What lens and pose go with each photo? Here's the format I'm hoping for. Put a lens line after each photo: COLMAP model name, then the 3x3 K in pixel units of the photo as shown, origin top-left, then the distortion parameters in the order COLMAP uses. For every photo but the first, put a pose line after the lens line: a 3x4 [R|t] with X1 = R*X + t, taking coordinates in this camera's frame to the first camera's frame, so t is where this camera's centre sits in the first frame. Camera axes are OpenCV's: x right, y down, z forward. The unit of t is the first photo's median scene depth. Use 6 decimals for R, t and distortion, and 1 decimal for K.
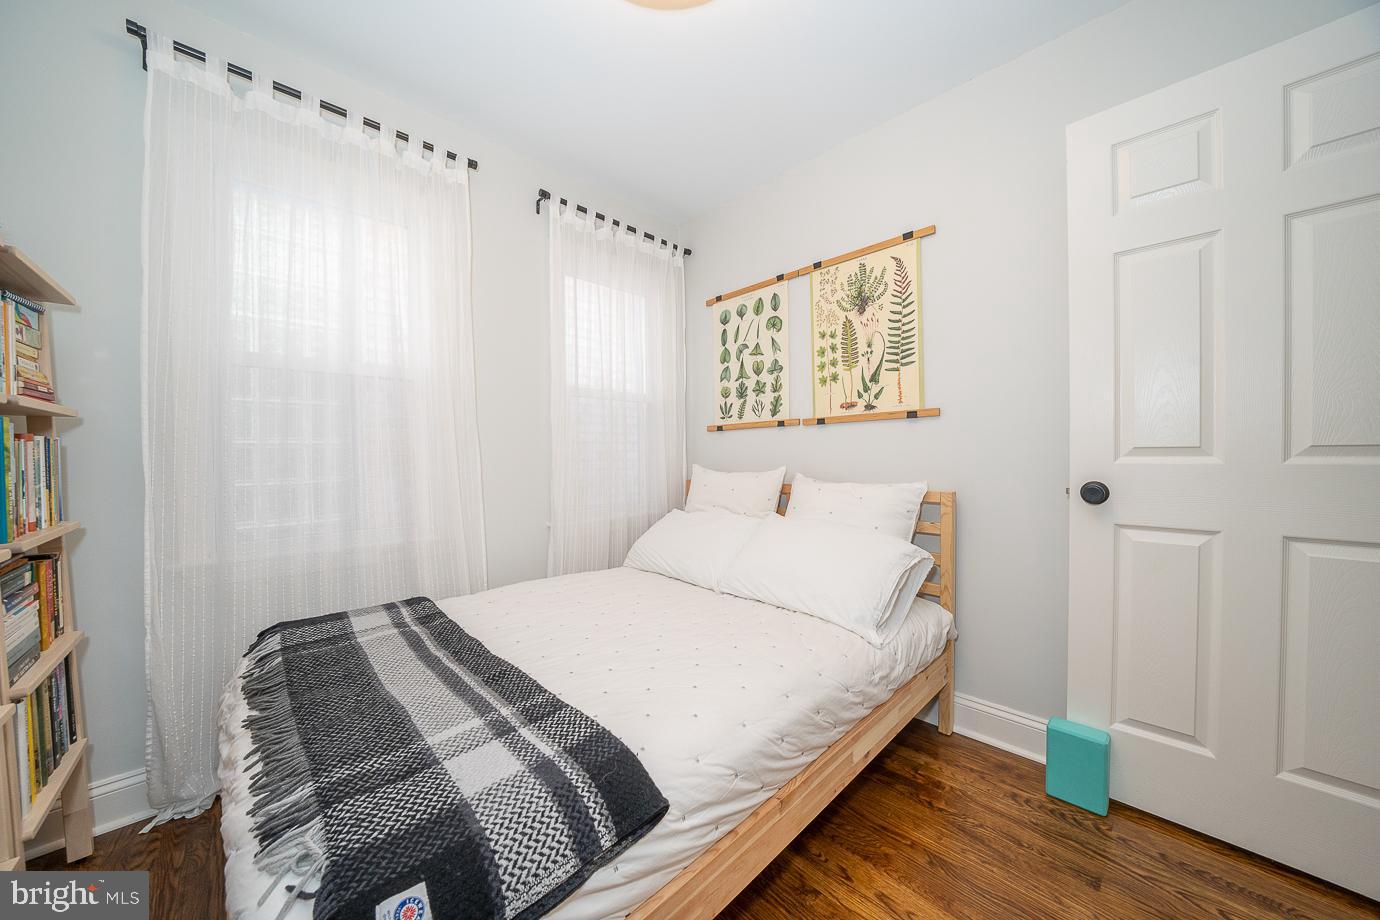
lens RADIAL K [[477.3, 0, 690.9], [0, 477.3, 456.4], [0, 0, 1]] dist [-0.027108, 0.003027]
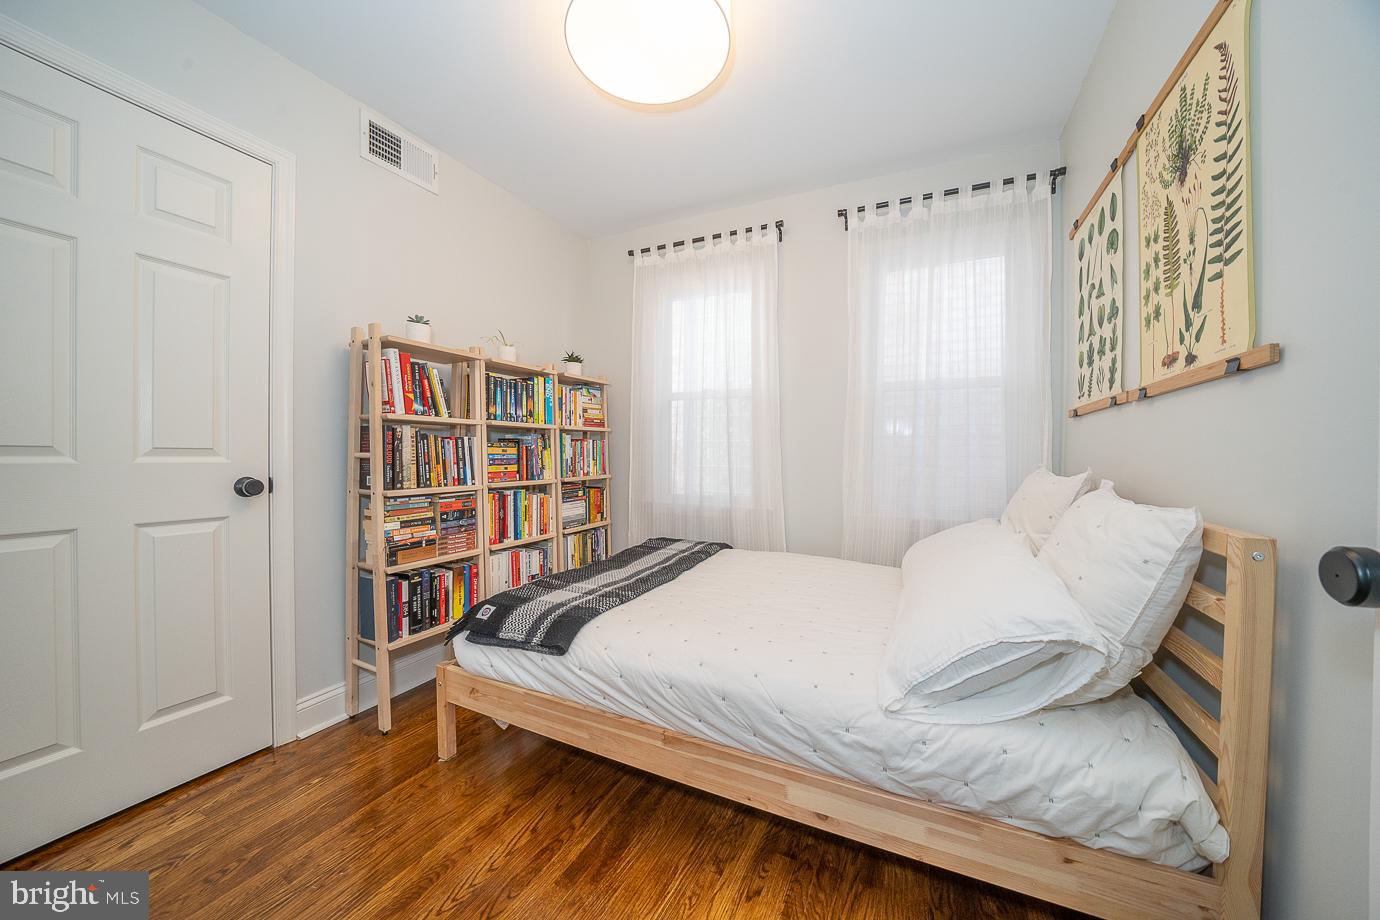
lens RADIAL K [[477.3, 0, 692.0], [0, 477.3, 454.3], [0, 0, 1]] dist [-0.027108, 0.003027]
pose [[0.342726, 0.014848, -0.939318, 0.664266], [-0.012599, 0.999858, 0.011208, 0.000979], [0.939351, 0.007994, 0.342865, 0.319978]]
